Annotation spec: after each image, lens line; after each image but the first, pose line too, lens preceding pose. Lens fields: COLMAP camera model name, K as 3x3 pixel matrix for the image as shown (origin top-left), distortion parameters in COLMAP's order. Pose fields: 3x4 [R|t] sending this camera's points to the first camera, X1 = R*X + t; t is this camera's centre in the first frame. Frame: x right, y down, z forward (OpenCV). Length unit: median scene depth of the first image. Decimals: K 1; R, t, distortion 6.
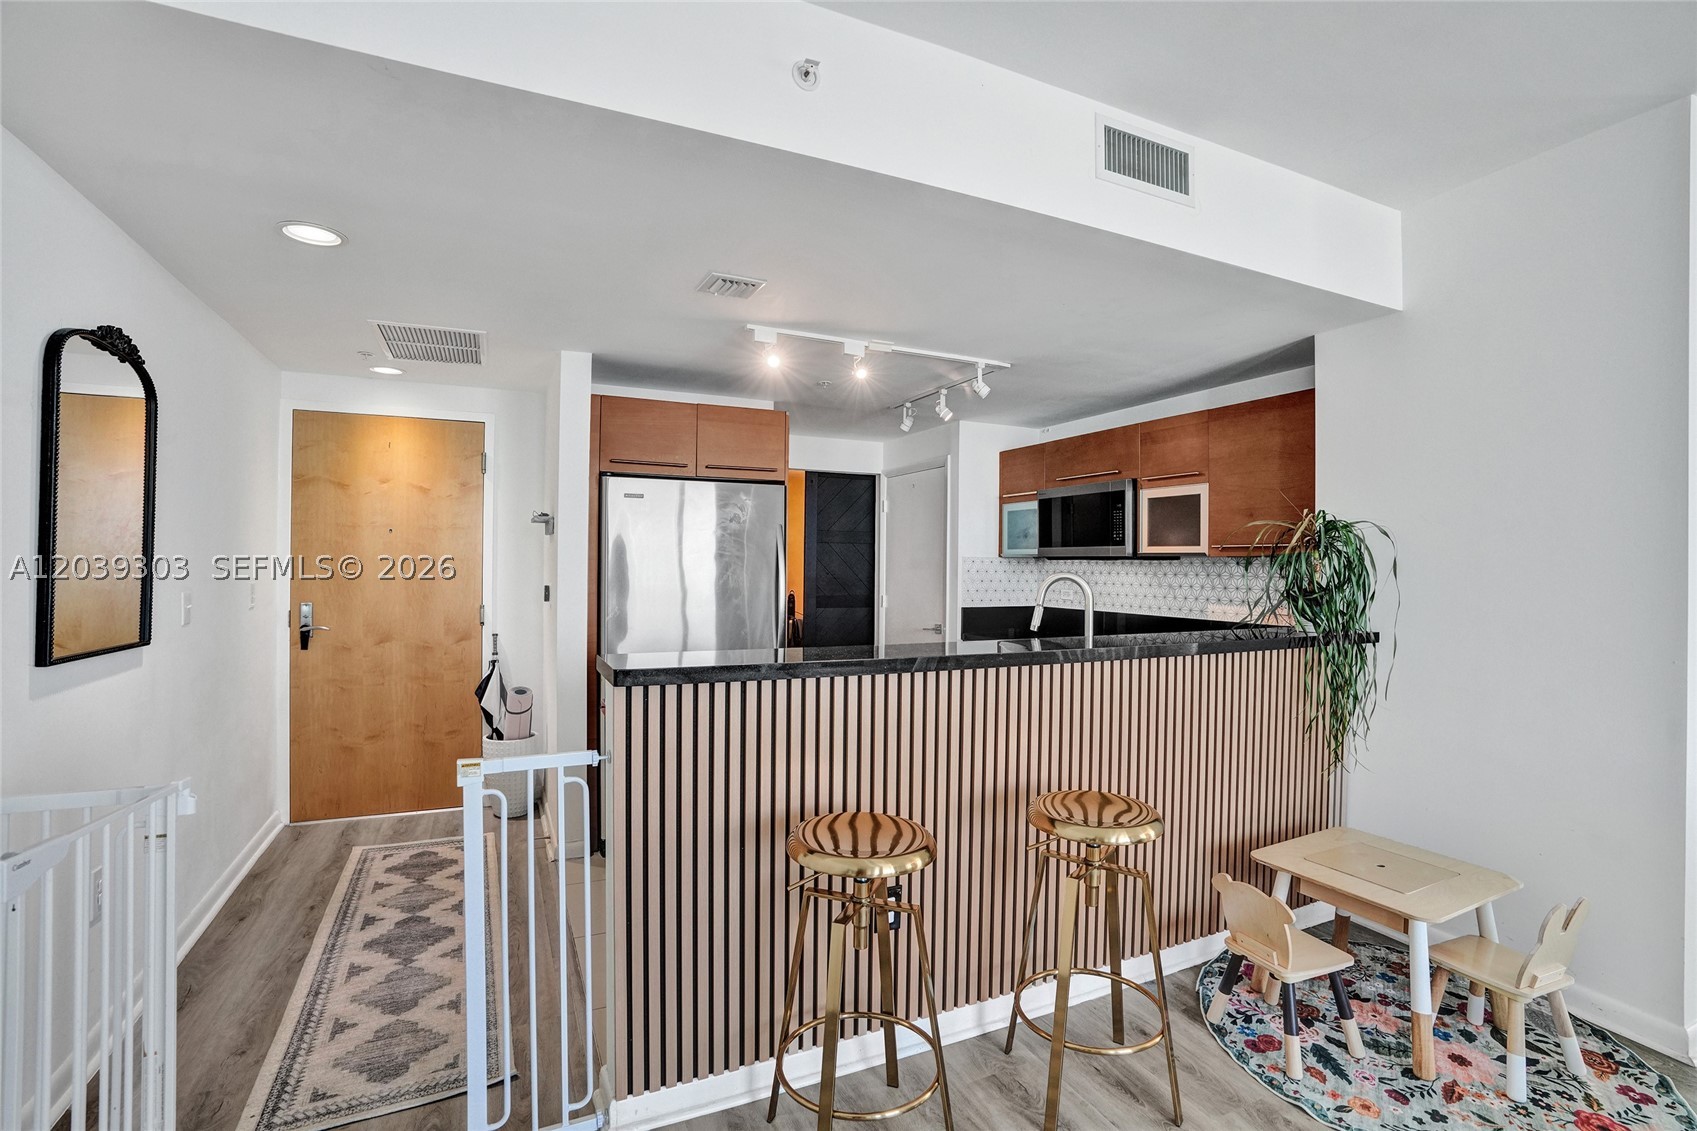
lens RADIAL K [[821.8, 0, 866.7], [0, 821.8, 585.5], [0, 0, 1]] dist [-0.055319, 0.016406]
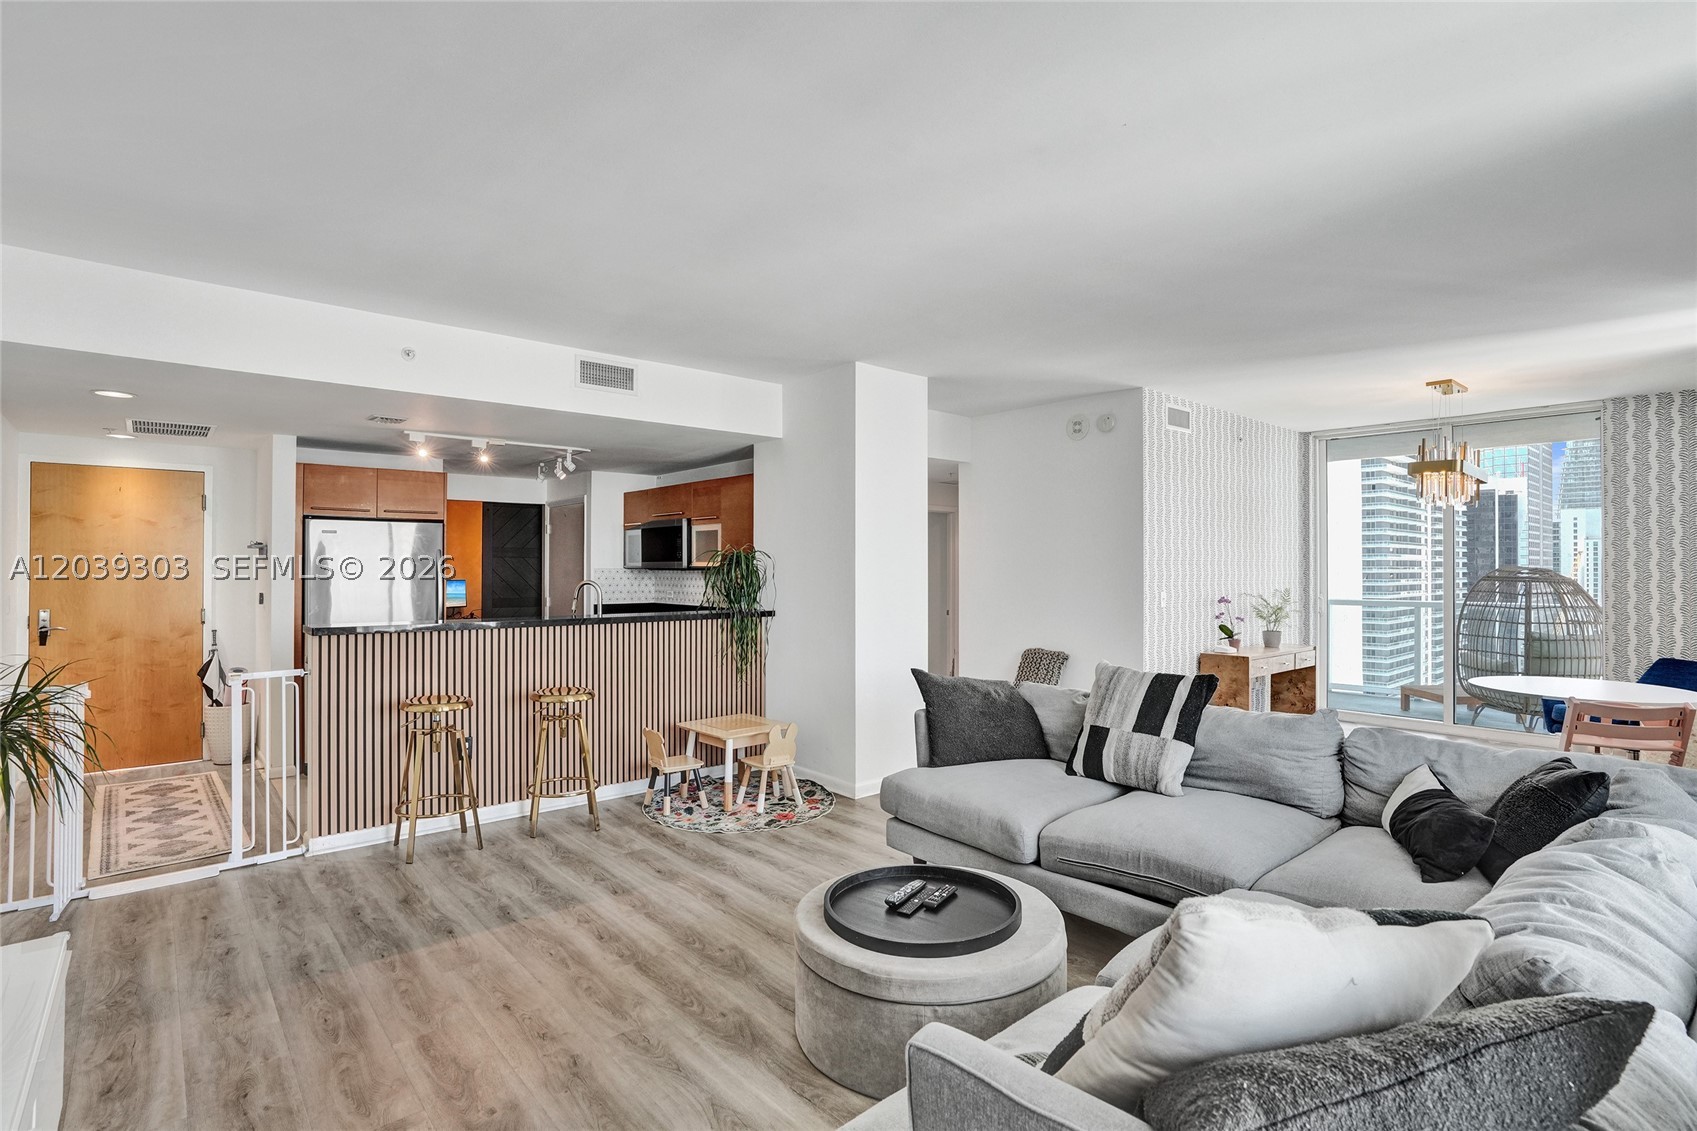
lens RADIAL K [[821.8, 0, 867.7], [0, 821.8, 570.4], [0, 0, 1]] dist [-0.055319, 0.016406]
pose [[0.956092, -0.008765, 0.292934, 0.195435], [0.015480, 0.999668, -0.020613, 0.005758], [-0.292656, 0.024242, 0.955910, -0.597211]]
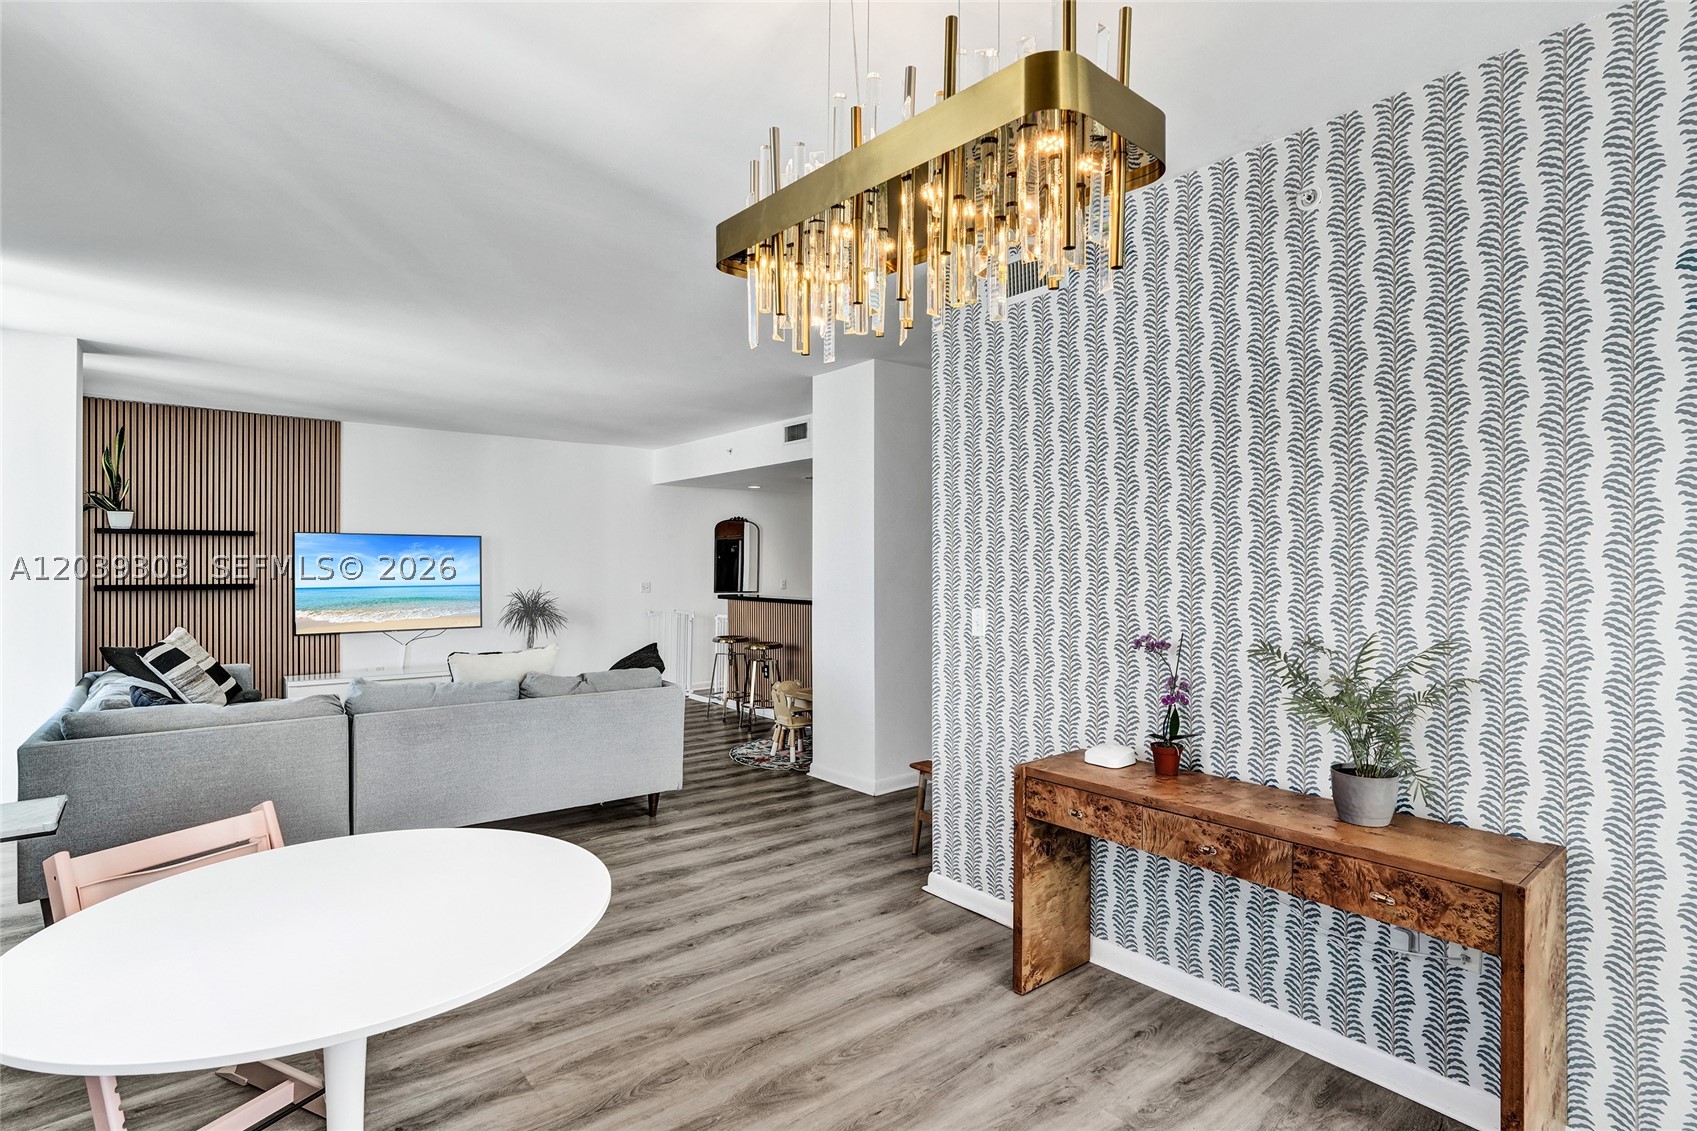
lens RADIAL K [[847.7, 0, 853.6], [0, 847.7, 569.5], [0, 0, 1]] dist [-0.023384, 0.007158]
pose [[0.249696, -0.002156, -0.968322, 1.796388], [-0.022444, 0.999716, -0.008013, -0.005310], [0.968064, 0.023734, 0.249577, 0.242499]]
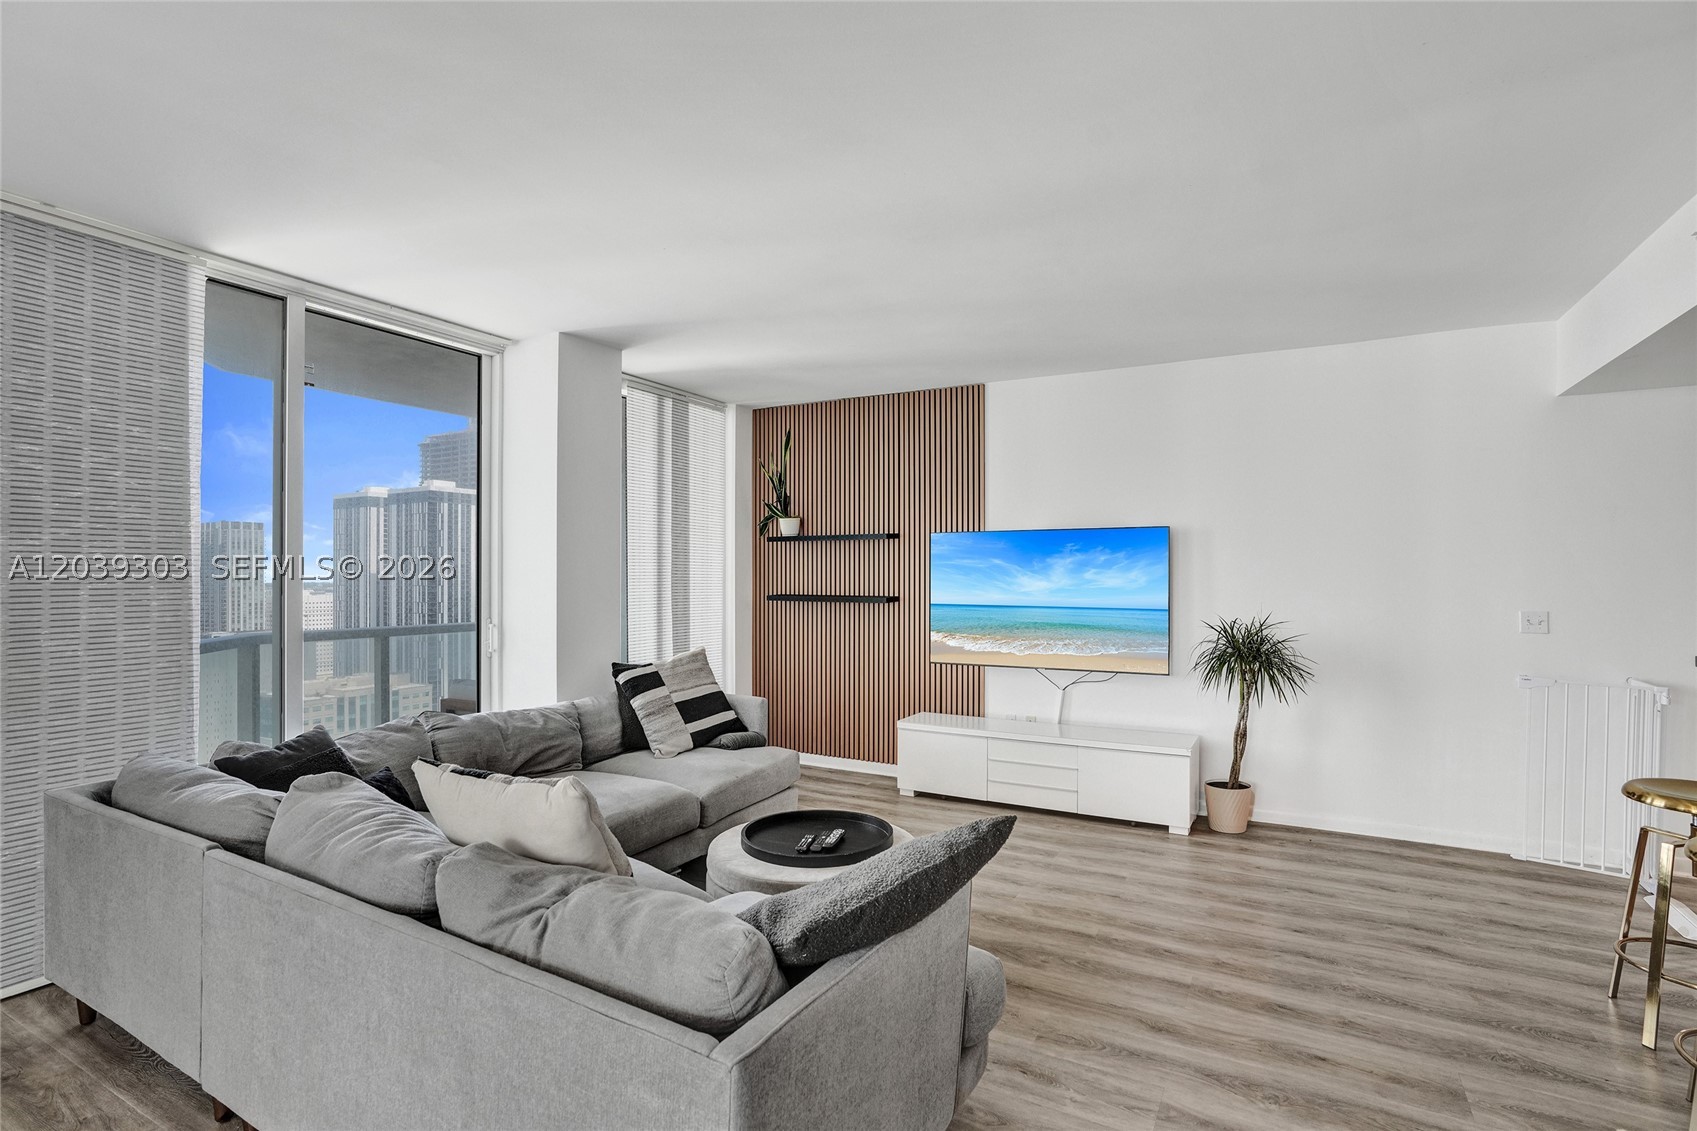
lens RADIAL K [[821.8, 0, 858.3], [0, 821.8, 575.8], [0, 0, 1]] dist [-0.055319, 0.016406]
pose [[-0.800956, -0.009263, -0.598651, 0.806557], [-0.023330, 0.999604, 0.015747, -0.017357], [0.598268, 0.026579, -0.800855, 0.544644]]
